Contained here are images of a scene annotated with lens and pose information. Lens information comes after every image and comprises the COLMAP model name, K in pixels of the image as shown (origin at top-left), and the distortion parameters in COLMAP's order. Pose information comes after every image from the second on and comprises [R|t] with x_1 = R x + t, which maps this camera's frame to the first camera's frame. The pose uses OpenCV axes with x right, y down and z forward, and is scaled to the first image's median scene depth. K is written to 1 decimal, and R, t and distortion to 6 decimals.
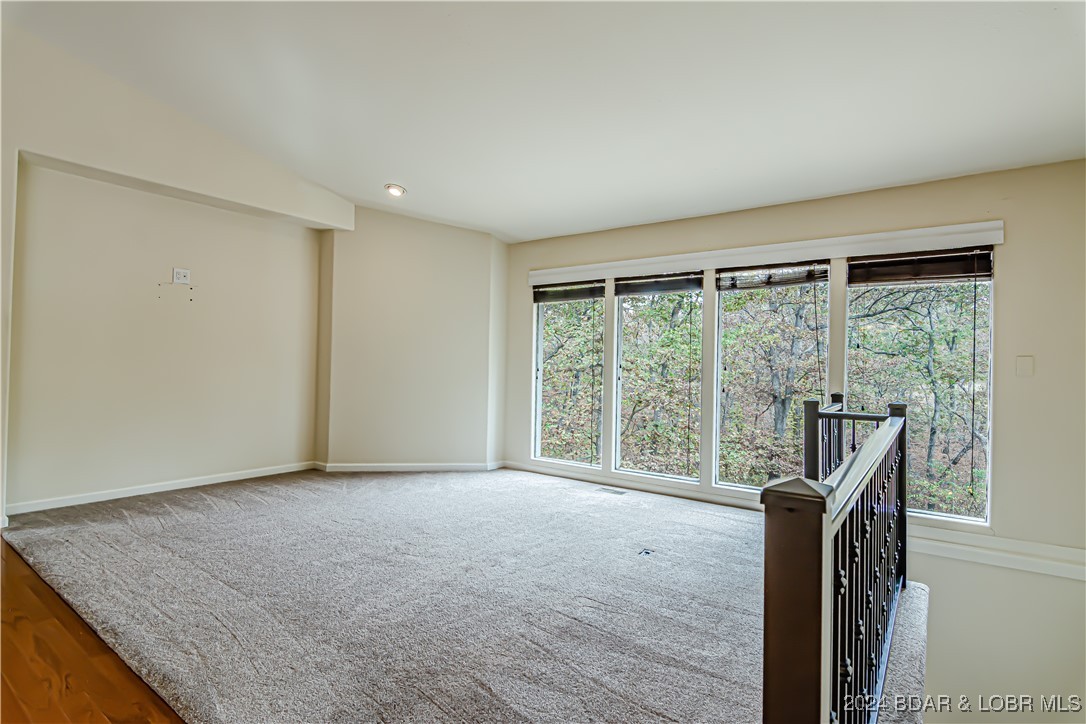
lens RADIAL K [[541.0, 0, 540.4], [0, 541.0, 360.0], [0, 0, 1]] dist [-0.014704, -0.000175]
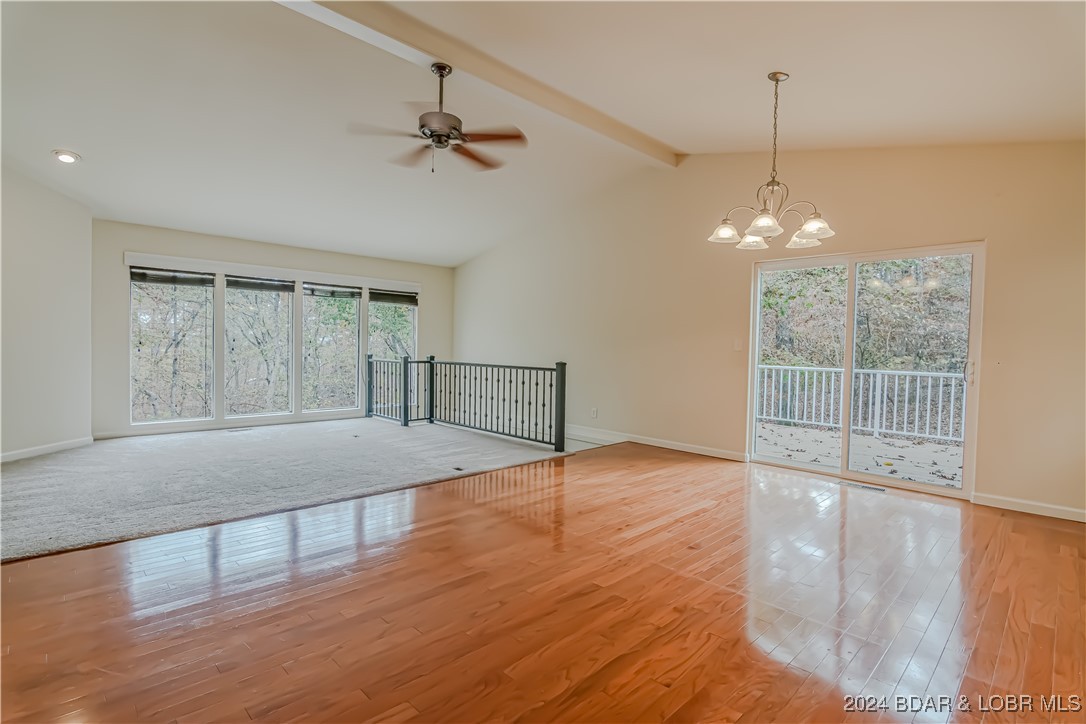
lens RADIAL K [[522.7, 0, 539.4], [0, 522.7, 360.1], [0, 0, 1]] dist [-0.004233, -0.006112]
pose [[0.170505, -0.042451, 0.984442, -1.001025], [-0.024446, 0.998582, 0.047295, -0.020247], [-0.985053, -0.032129, 0.169226, 0.012791]]
